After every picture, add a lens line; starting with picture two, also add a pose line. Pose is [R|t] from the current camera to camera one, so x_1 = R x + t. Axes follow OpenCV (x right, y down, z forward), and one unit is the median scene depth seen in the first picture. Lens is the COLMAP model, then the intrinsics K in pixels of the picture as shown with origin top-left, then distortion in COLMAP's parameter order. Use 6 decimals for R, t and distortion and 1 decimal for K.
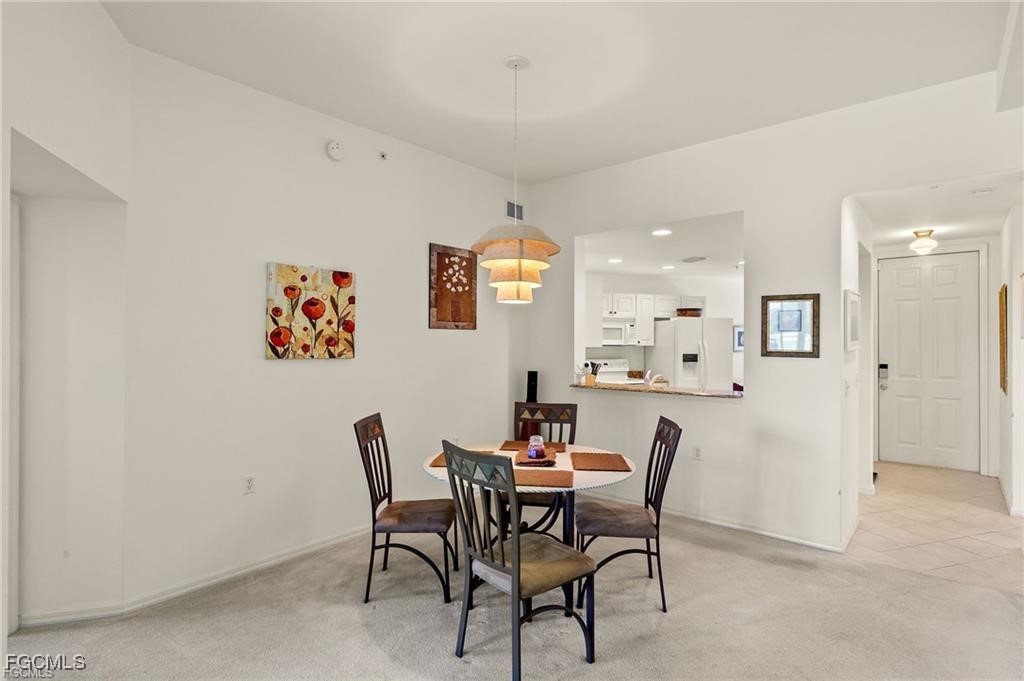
lens RADIAL K [[531.8, 0, 506.1], [0, 531.8, 338.7], [0, 0, 1]] dist [-0.000639, 0.000496]
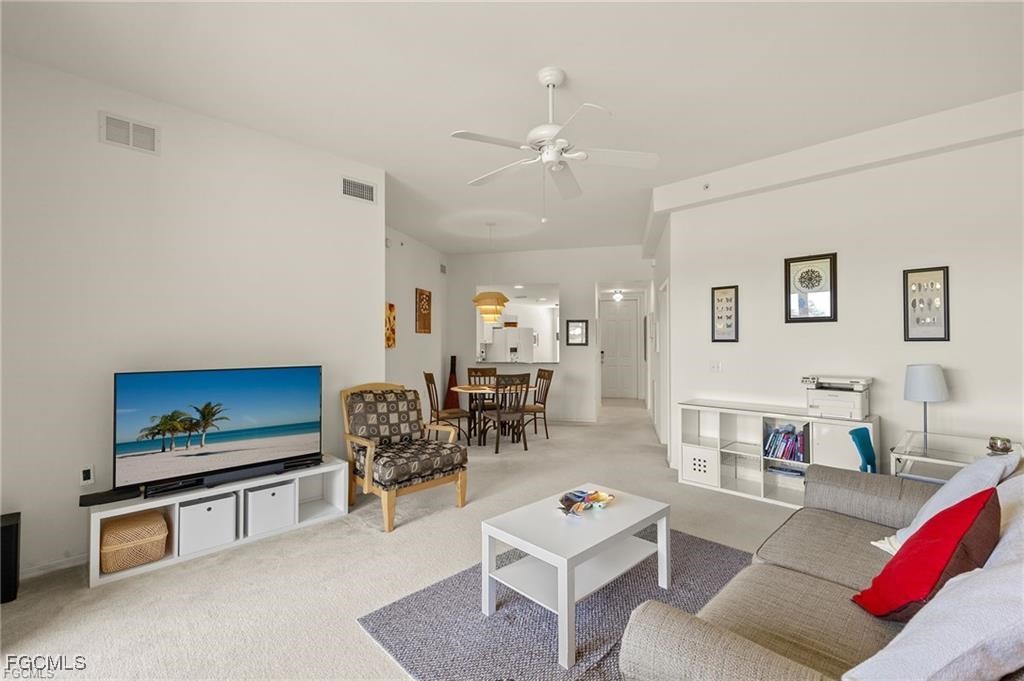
lens RADIAL K [[531.8, 0, 506.1], [0, 531.8, 338.7], [0, 0, 1]] dist [-0.000639, 0.000496]
pose [[0.884894, 0.002381, 0.465786, -0.678905], [0.001501, 0.999967, -0.007963, 0.016439], [-0.465790, 0.007746, 0.884861, -0.764685]]
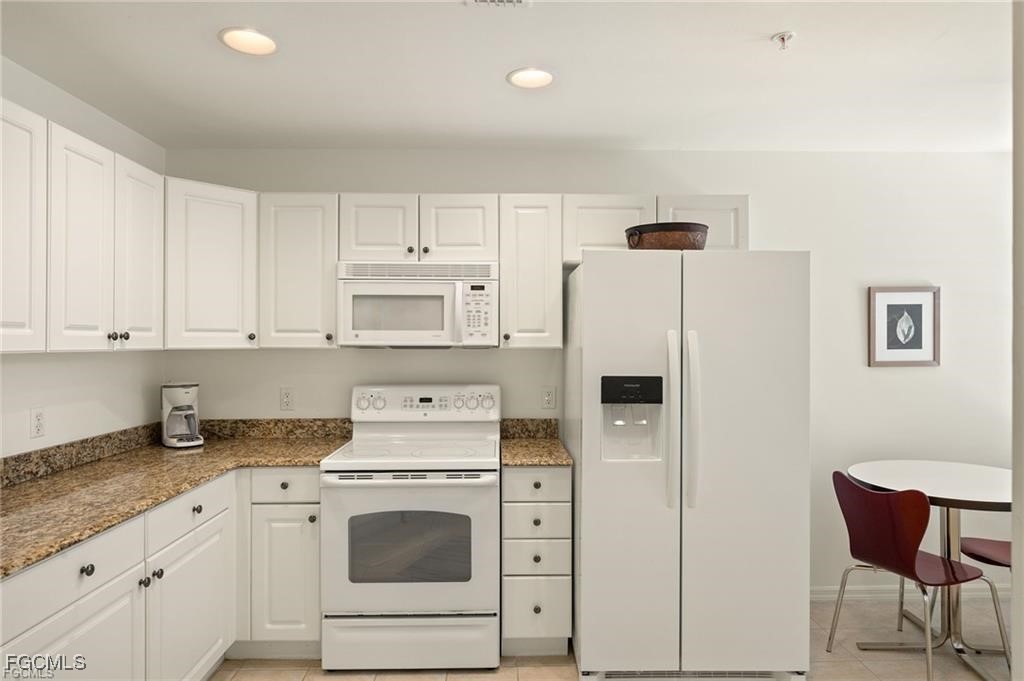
lens RADIAL K [[570.1, 0, 512.0], [0, 570.1, 340.5], [0, 0, 1]] dist [-0.002132, 0.001010]
pose [[0.946963, -0.008207, -0.321236, 0.509732], [0.006219, 0.999955, -0.007216, 0.015390], [0.321281, 0.004835, 0.946972, 0.916389]]
